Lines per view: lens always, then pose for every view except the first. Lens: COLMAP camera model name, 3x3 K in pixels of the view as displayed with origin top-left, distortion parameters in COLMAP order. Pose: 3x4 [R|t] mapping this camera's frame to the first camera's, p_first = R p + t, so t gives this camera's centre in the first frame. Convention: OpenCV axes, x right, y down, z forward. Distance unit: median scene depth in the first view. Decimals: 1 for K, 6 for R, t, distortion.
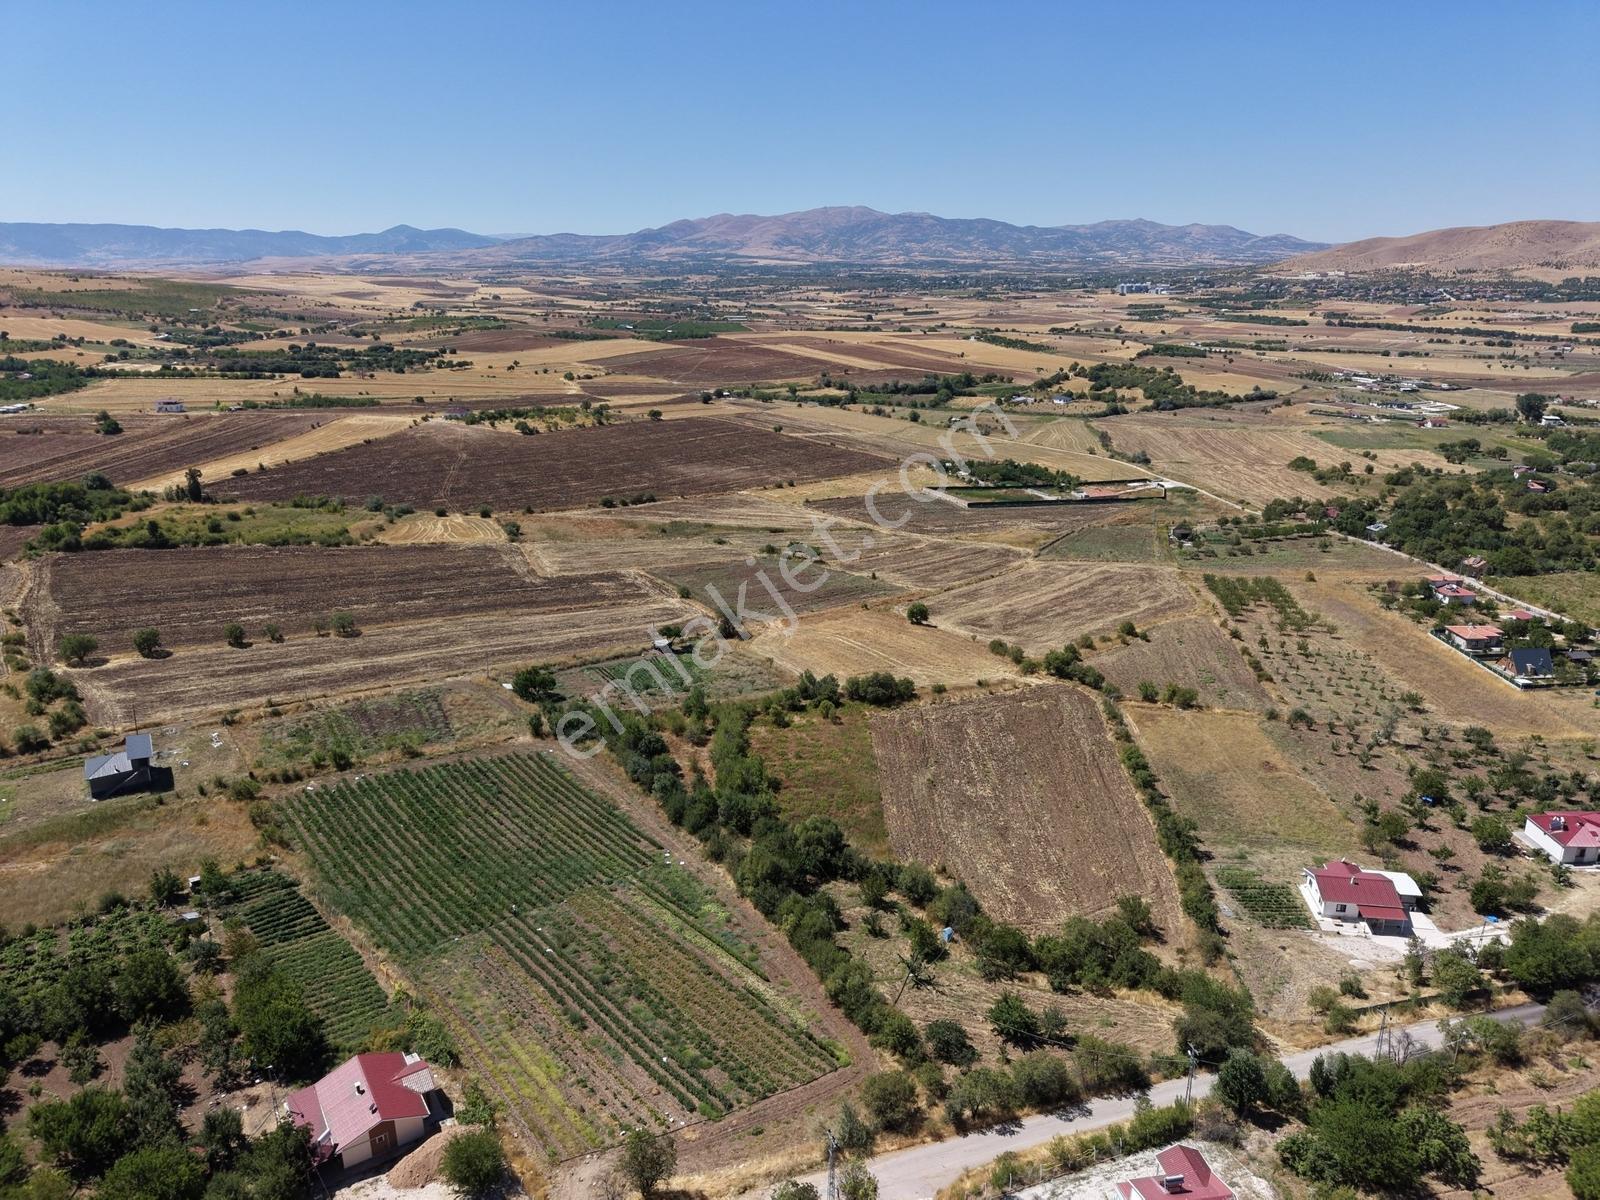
lens RADIAL K [[1069.2, 0, 791.7], [0, 1069.2, 605.3], [0, 0, 1]] dist [0.023304, -0.021020]
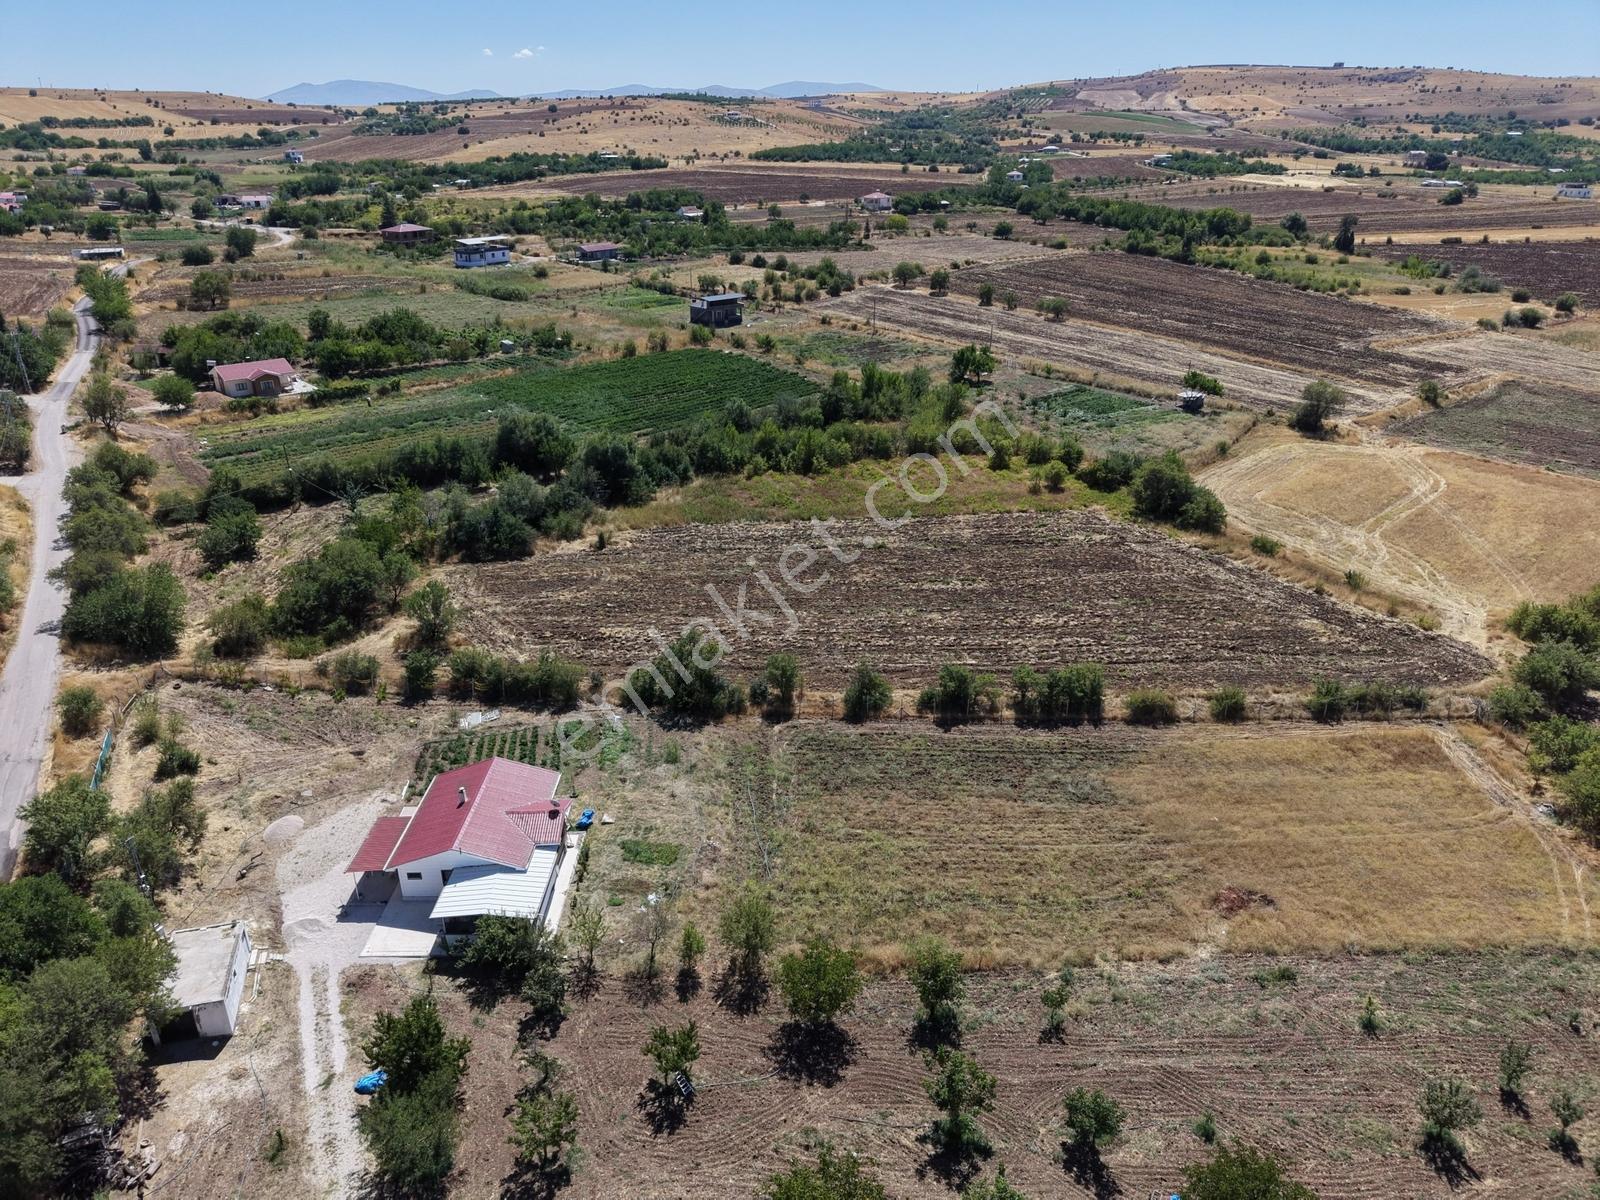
lens RADIAL K [[1069.2, 0, 795.4], [0, 1069.2, 597.7], [0, 0, 1]] dist [0.023304, -0.021020]
pose [[0.155155, 0.397063, -0.904582, 0.330937], [-0.292831, 0.893003, 0.341754, -0.007237], [0.943492, 0.211865, 0.254826, 0.356335]]
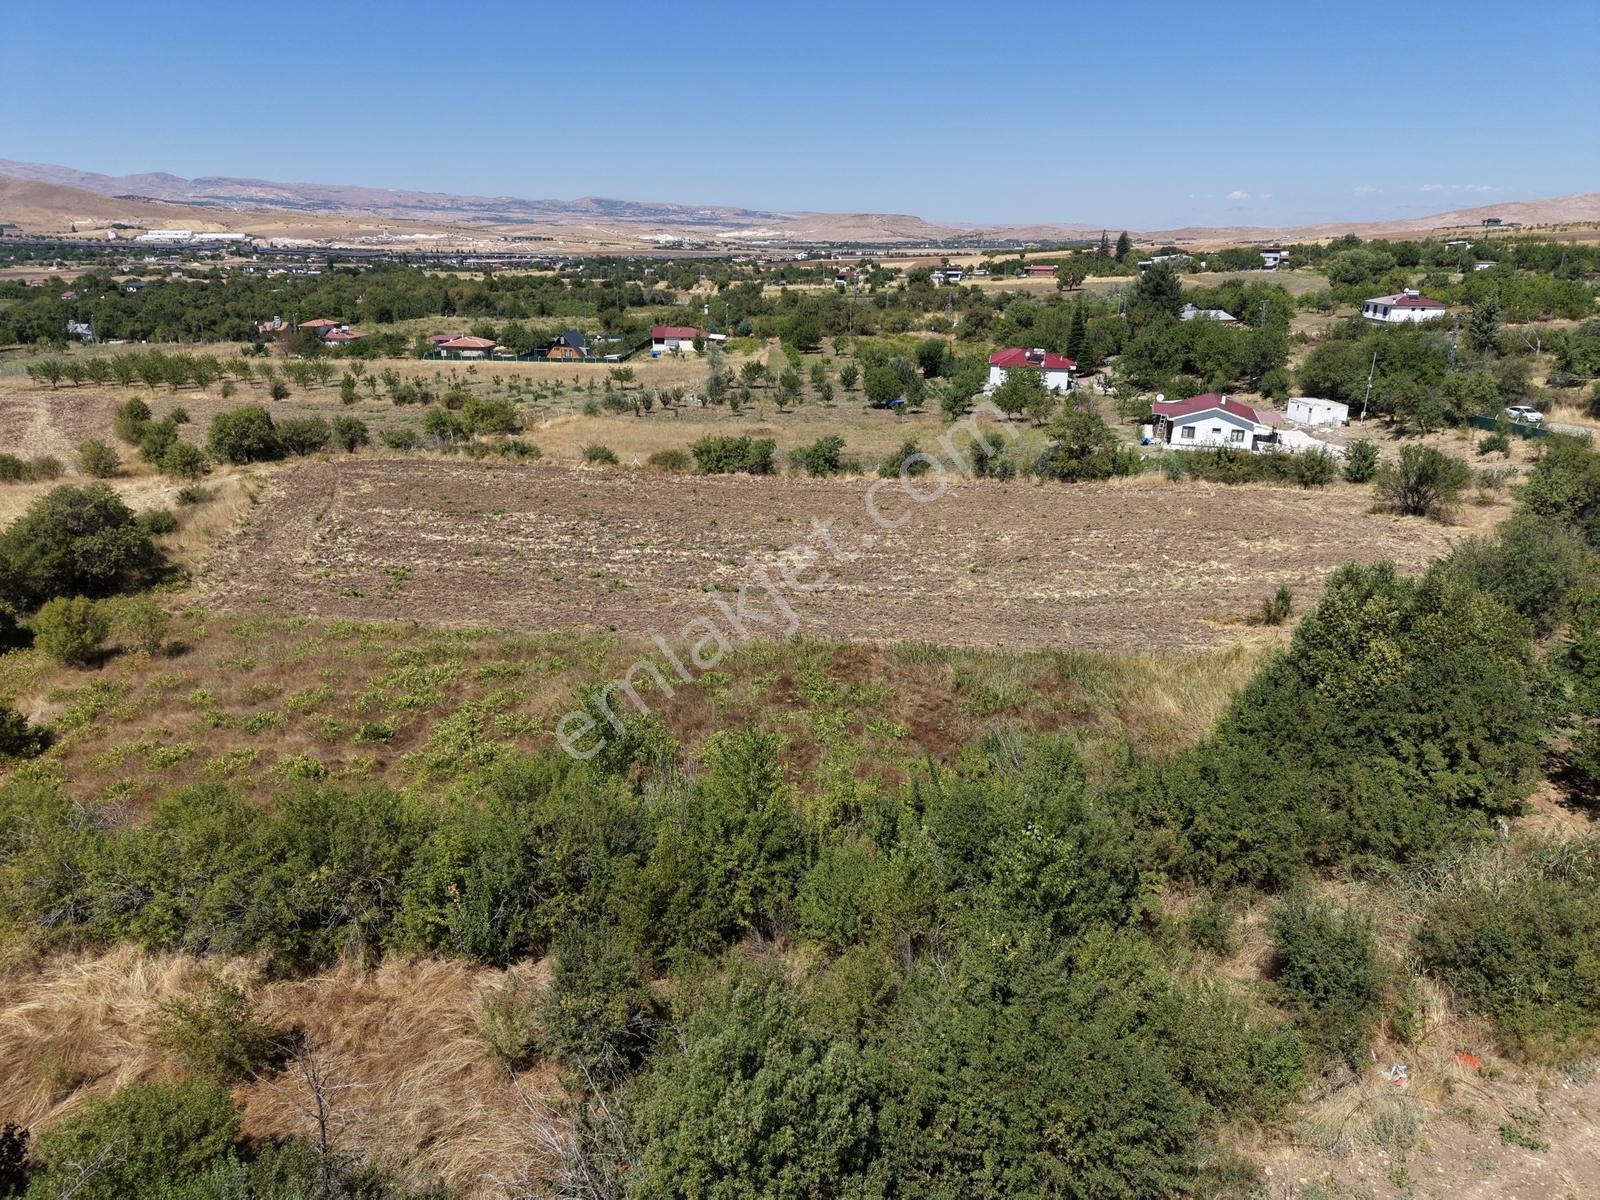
lens RADIAL K [[1069.2, 0, 793.0], [0, 1069.2, 597.3], [0, 0, 1]] dist [0.023304, -0.021020]
pose [[0.159594, -0.314048, 0.935897, -0.086146], [0.286507, 0.921978, 0.260520, 0.038480], [-0.944692, 0.226563, 0.237119, 0.403820]]
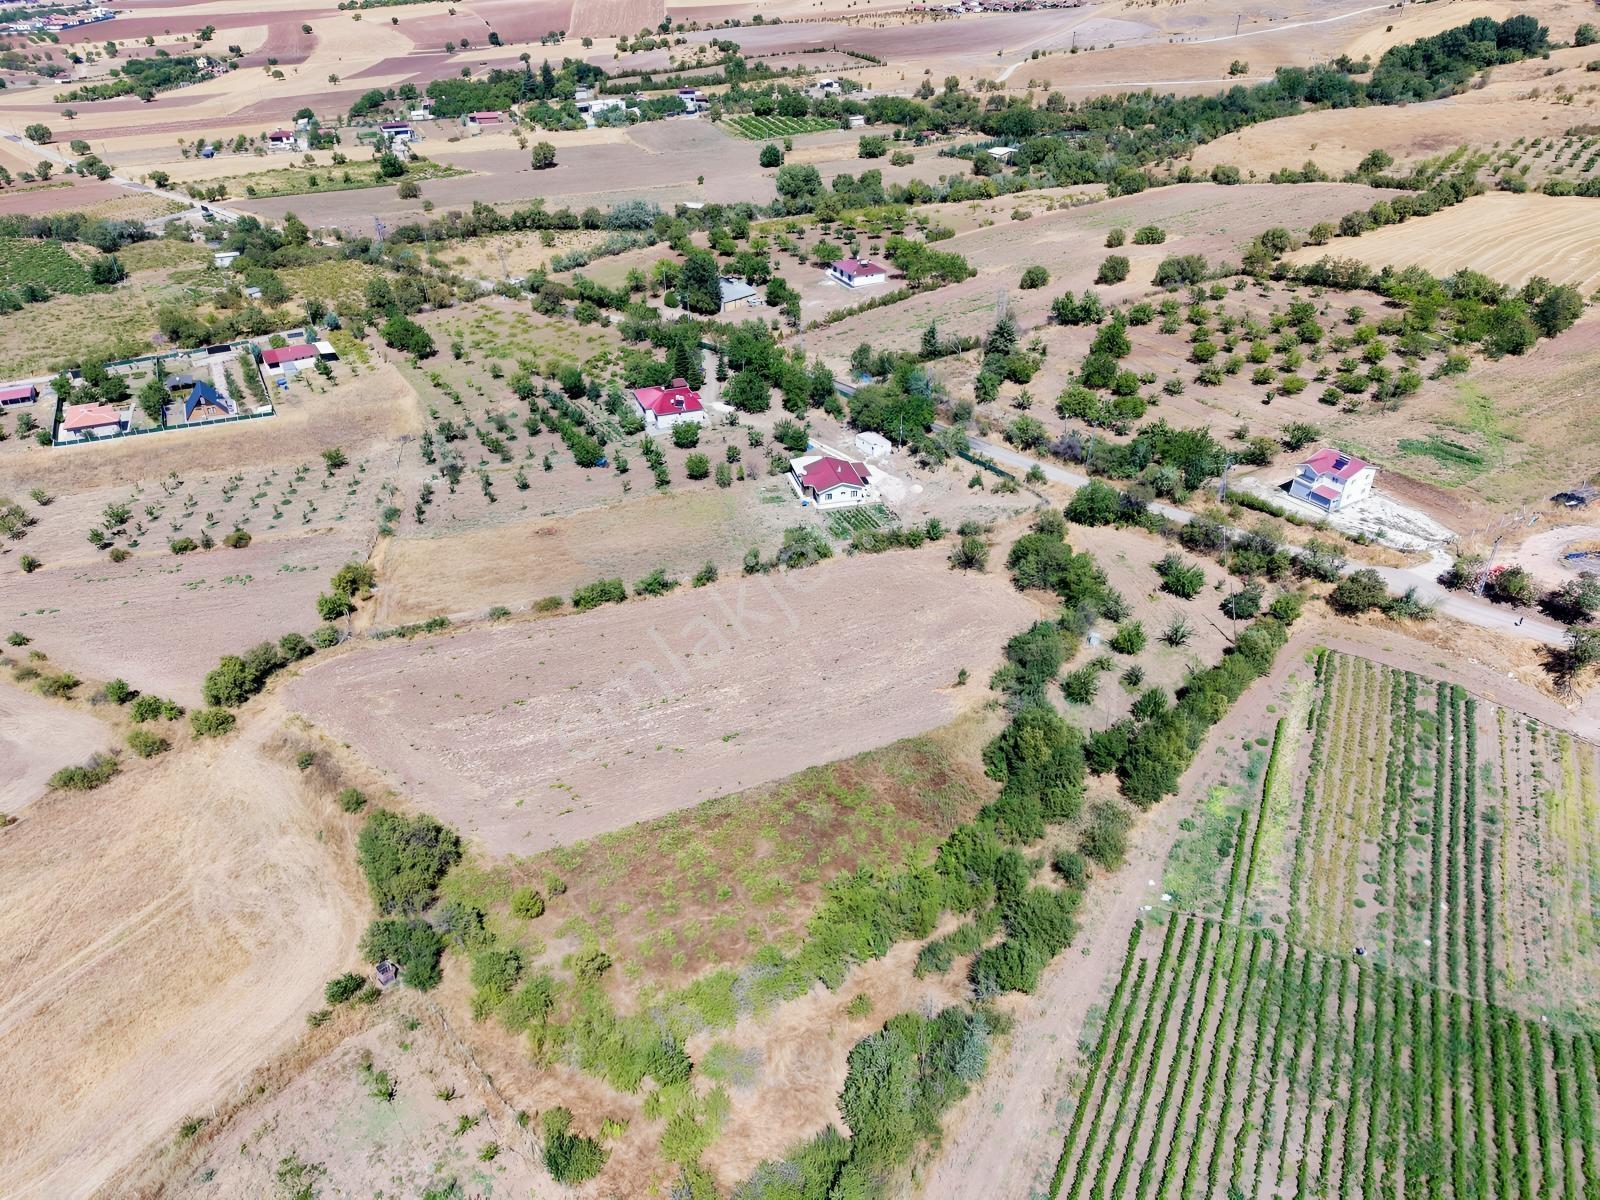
lens RADIAL K [[1069.2, 0, 790.7], [0, 1069.2, 594.5], [0, 0, 1]] dist [0.023304, -0.021020]
pose [[-0.388823, -0.498842, 0.774580, -0.172430], [0.281478, 0.736216, 0.615431, -0.146890], [-0.877261, 0.457321, -0.145844, 0.462040]]
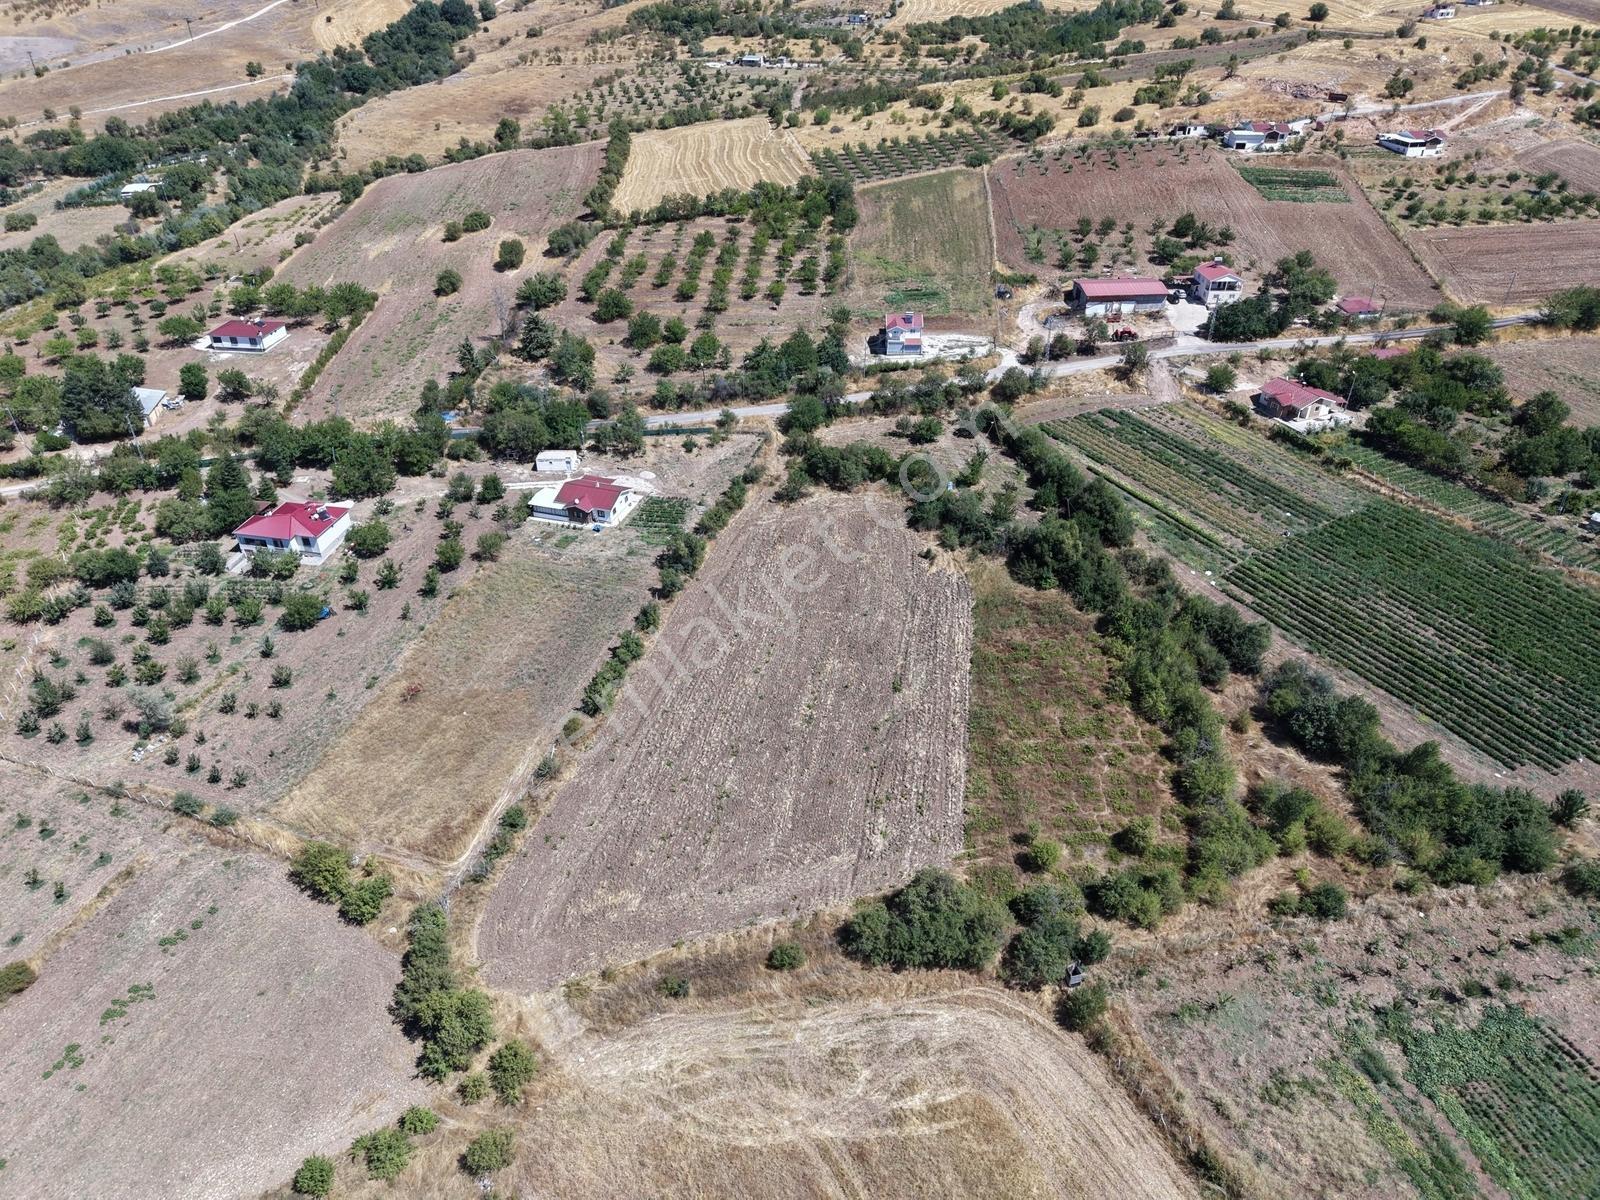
lens RADIAL K [[1069.2, 0, 791.9], [0, 1069.2, 602.5], [0, 0, 1]] dist [0.023304, -0.021020]
pose [[-0.986983, -0.085234, 0.136379, 0.048402], [0.052354, 0.631528, 0.773584, -0.202300], [-0.152063, 0.770654, -0.618845, 0.642628]]
